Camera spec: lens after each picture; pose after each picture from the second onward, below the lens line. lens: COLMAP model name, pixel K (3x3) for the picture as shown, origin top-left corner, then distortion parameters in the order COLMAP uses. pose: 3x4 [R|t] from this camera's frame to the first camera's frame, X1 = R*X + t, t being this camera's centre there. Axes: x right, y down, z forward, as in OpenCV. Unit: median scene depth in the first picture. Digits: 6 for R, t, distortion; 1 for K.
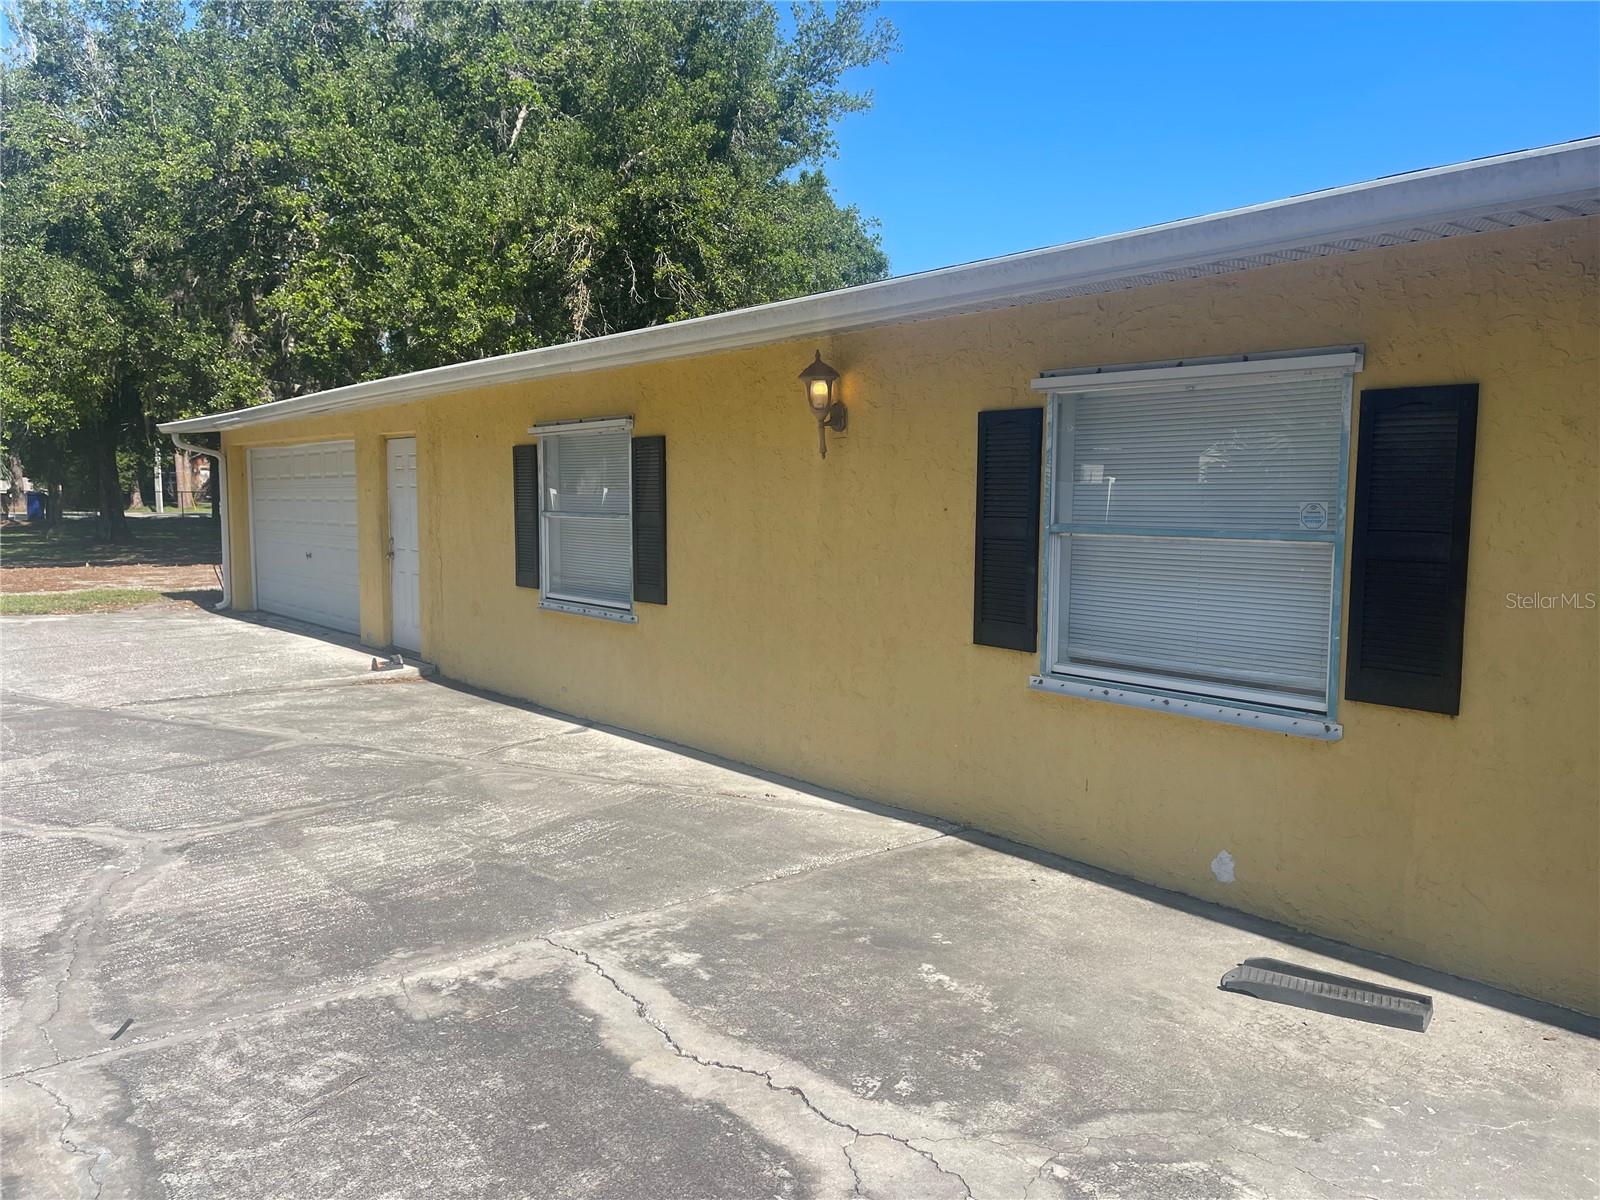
lens RADIAL K [[1180.9, 0, 800.0], [0, 1180.9, 600.0], [0, 0, 1]] dist [0.010230, 0.000634]
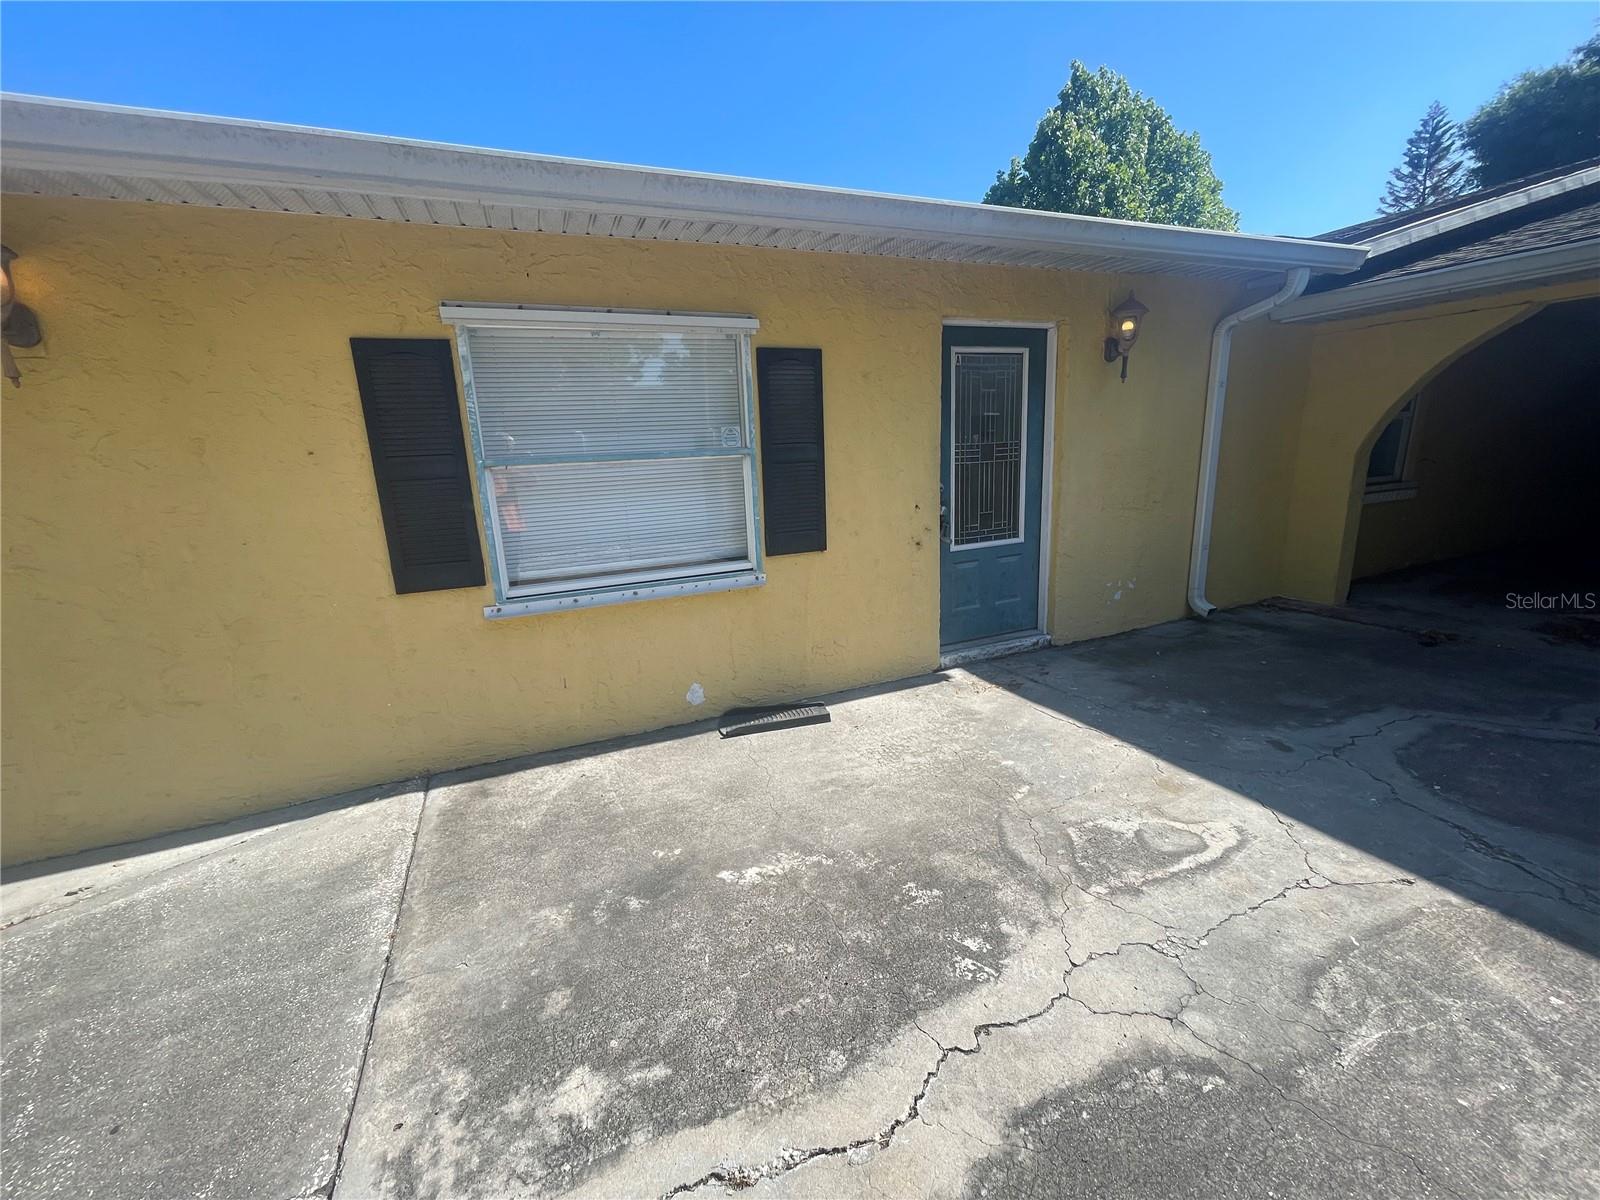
lens RADIAL K [[646.6, 0, 794.8], [0, 646.6, 596.2], [0, 0, 1]] dist [0.008239, -0.003180]
pose [[0.277350, -0.239776, 0.930368, -0.321530], [0.131196, 0.968739, 0.210555, -0.038124], [-0.951769, 0.063663, 0.300138, 0.693143]]
